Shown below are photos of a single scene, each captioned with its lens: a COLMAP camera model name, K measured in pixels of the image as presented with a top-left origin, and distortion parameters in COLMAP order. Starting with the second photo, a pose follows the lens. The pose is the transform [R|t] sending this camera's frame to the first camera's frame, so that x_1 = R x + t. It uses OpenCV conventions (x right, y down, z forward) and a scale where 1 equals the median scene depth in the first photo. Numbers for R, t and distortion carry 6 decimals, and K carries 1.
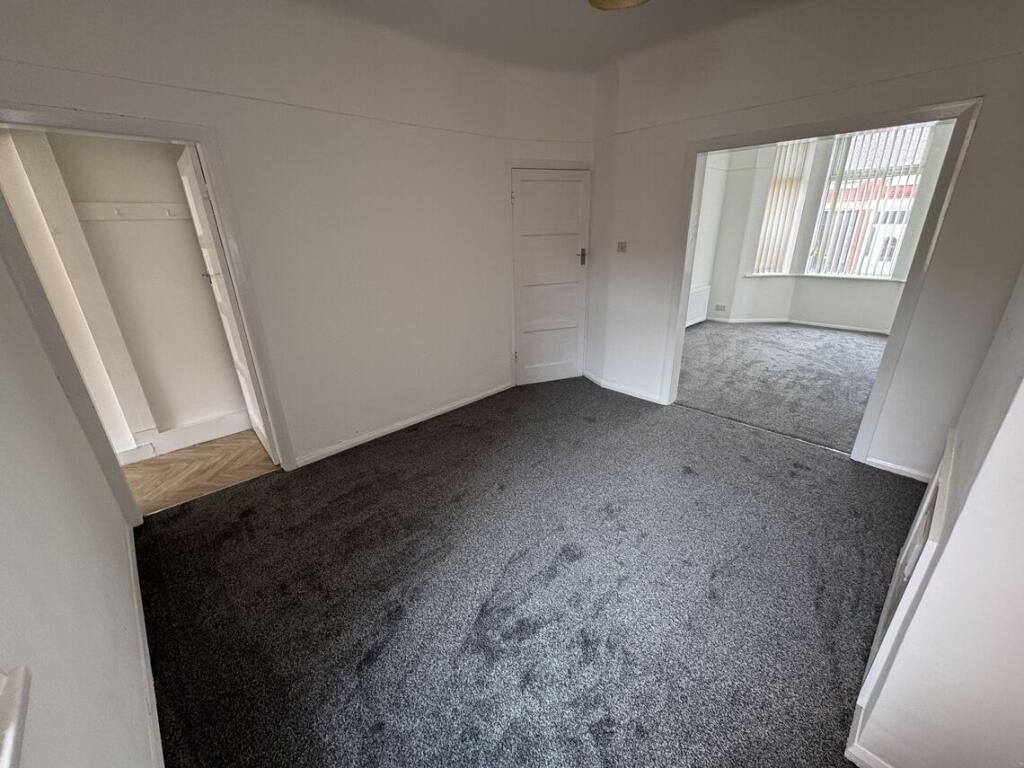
lens RADIAL K [[406.8, 0, 516.2], [0, 406.8, 382.9], [0, 0, 1]] dist [-0.003846, 0.000533]
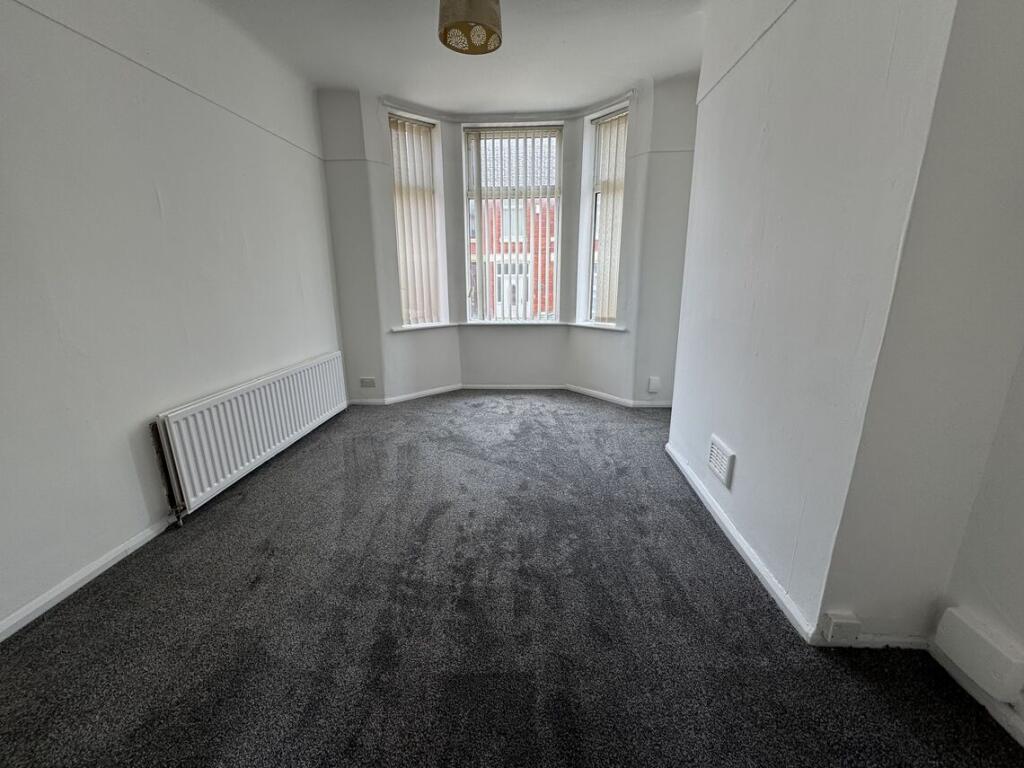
lens RADIAL K [[406.8, 0, 514.0], [0, 406.8, 385.5], [0, 0, 1]] dist [-0.003846, 0.000533]
pose [[0.735338, -0.158006, 0.659024, 0.320542], [0.230567, 0.972759, -0.024040, -0.142402], [-0.637274, 0.169627, 0.751738, 0.490329]]
